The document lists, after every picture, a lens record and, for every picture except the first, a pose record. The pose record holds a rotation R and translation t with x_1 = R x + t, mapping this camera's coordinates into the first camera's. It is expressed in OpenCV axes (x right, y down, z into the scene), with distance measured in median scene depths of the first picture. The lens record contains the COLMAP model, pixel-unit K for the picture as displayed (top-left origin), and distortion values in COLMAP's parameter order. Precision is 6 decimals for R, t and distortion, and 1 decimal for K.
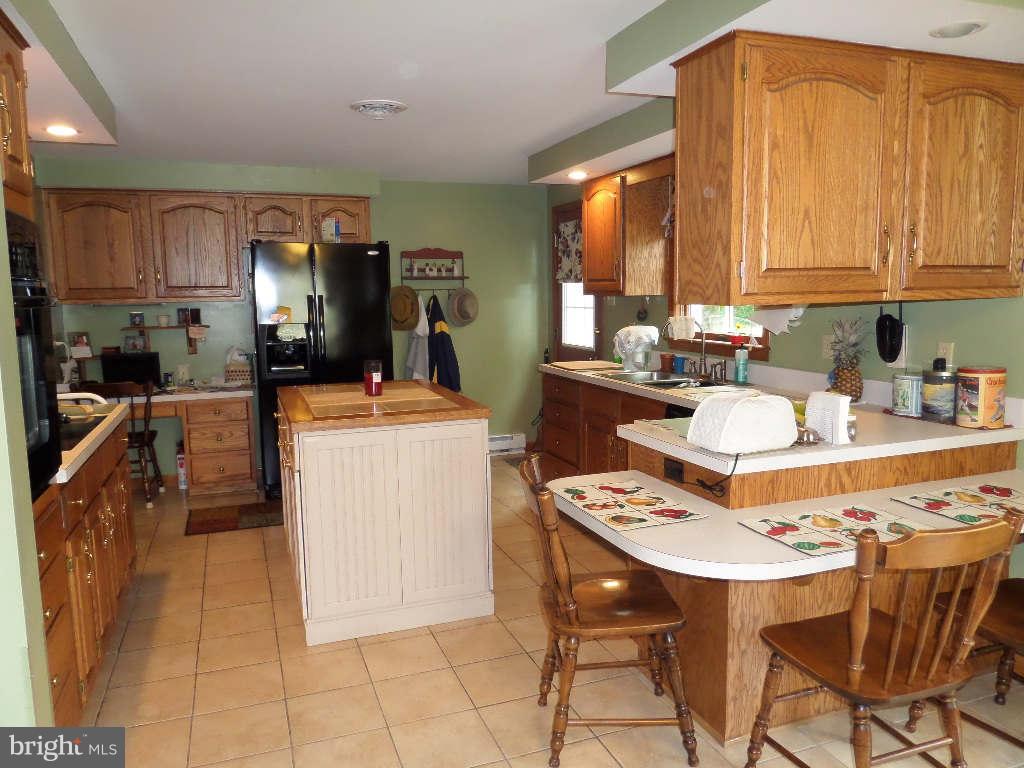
lens RADIAL K [[748.8, 0, 512.0], [0, 748.8, 384.0], [0, 0, 1]] dist [-0.009139, -0.004823]
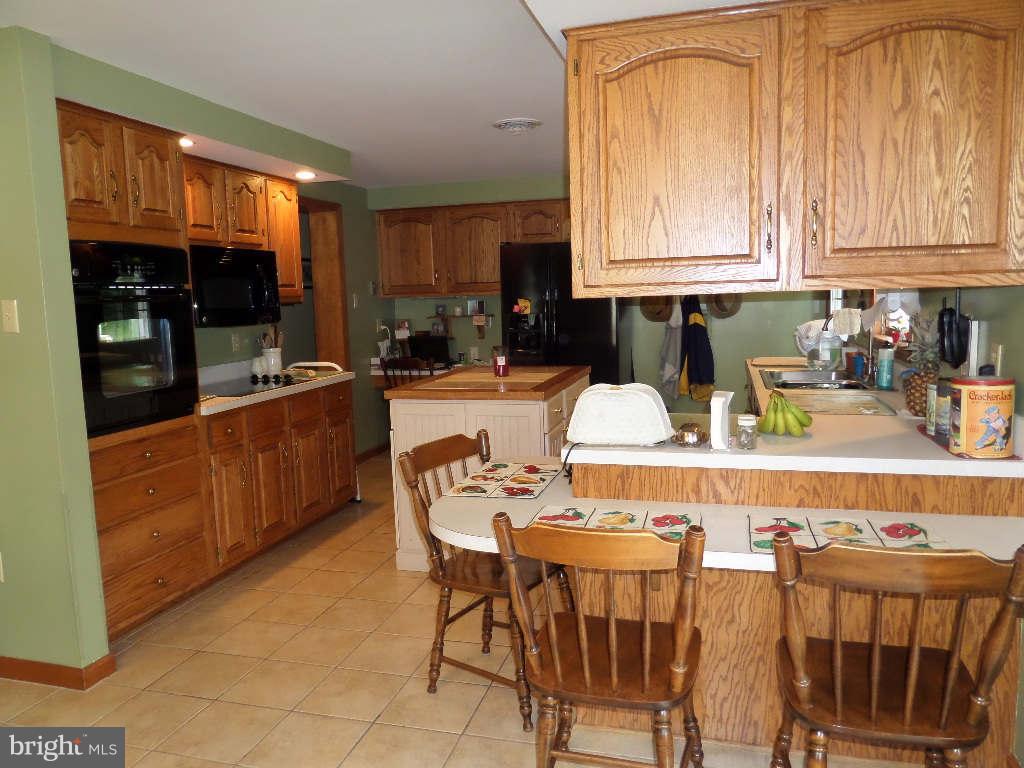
lens RADIAL K [[748.8, 0, 512.0], [0, 748.8, 384.0], [0, 0, 1]] dist [-0.009139, -0.004823]
pose [[0.810467, 0.062615, -0.582428, 0.734455], [-0.055935, 0.998000, 0.029456, -0.011470], [0.583107, 0.008704, 0.812349, 0.105688]]
